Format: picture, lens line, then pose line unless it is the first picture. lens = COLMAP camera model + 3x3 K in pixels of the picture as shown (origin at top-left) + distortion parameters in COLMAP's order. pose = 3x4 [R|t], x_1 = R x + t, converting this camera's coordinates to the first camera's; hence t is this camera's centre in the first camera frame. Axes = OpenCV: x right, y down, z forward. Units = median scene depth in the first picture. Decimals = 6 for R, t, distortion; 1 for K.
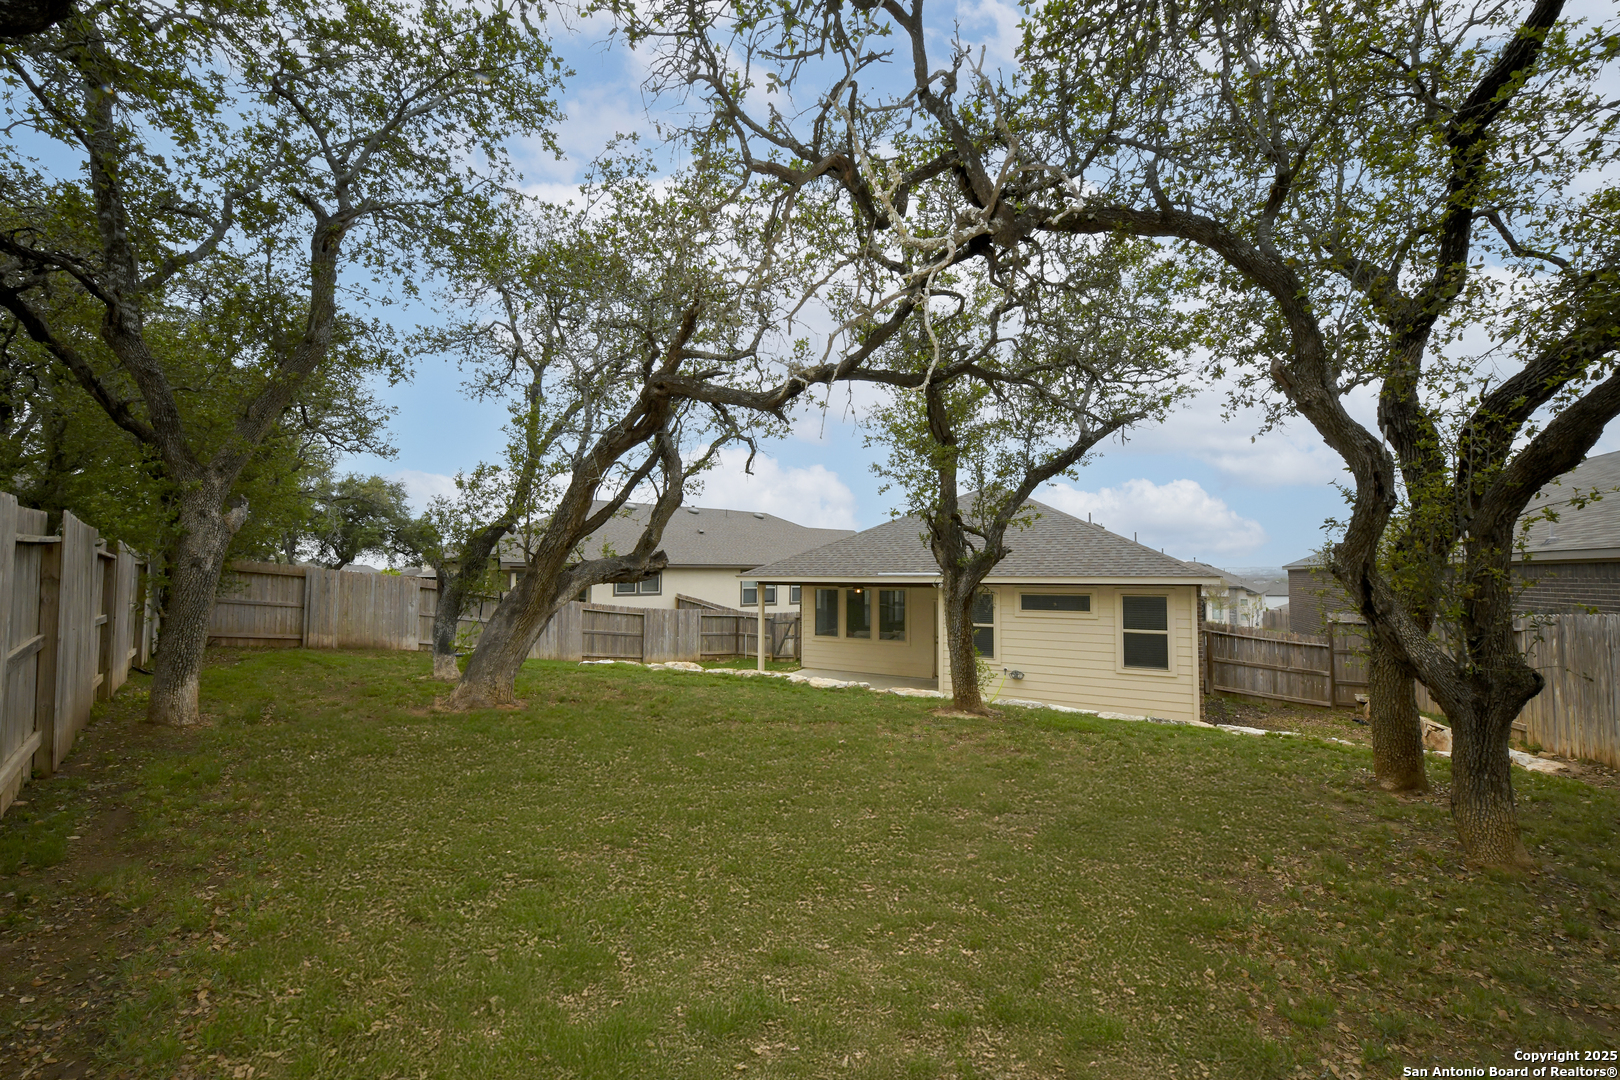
lens RADIAL K [[652.4, 0, 809.1], [0, 652.4, 528.4], [0, 0, 1]] dist [0.000249, 0.000049]
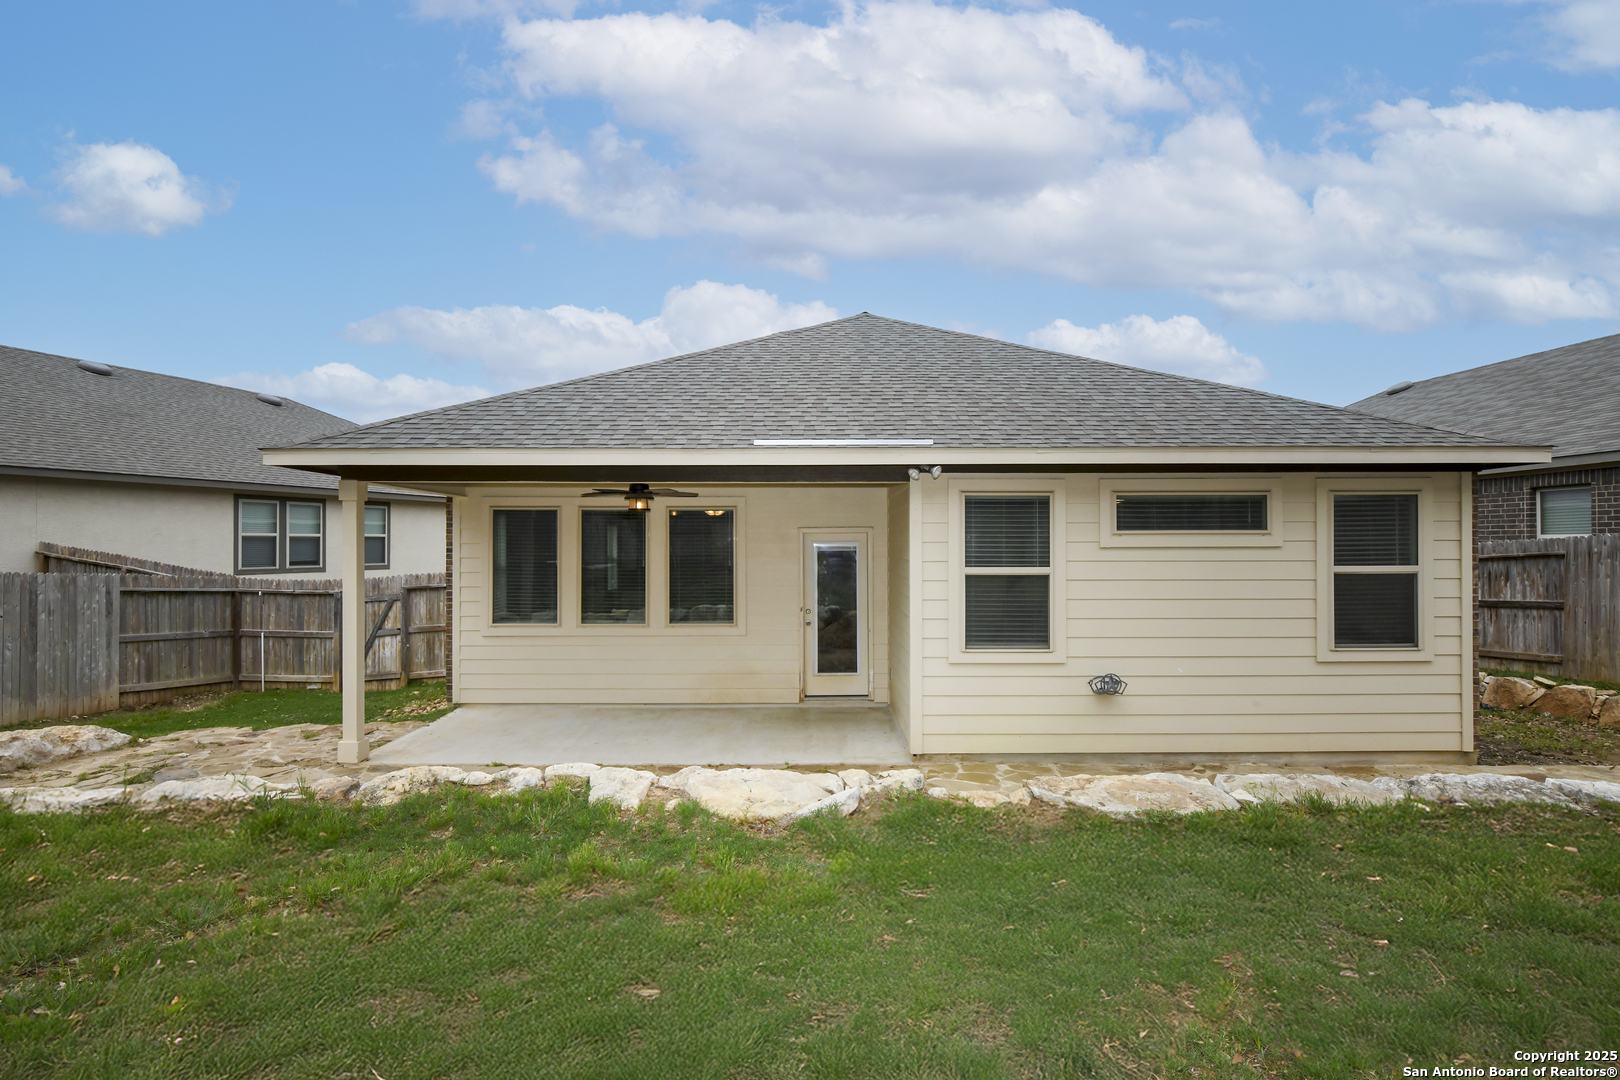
lens RADIAL K [[821.3, 0, 810.0], [0, 821.3, 540.0], [0, 0, 1]] dist [-0.000765, -0.000260]
pose [[0.858179, 0.001926, 0.513347, -0.111078], [-0.033192, 0.998109, 0.051743, 0.110620], [-0.512277, -0.061444, 0.856620, 0.647004]]
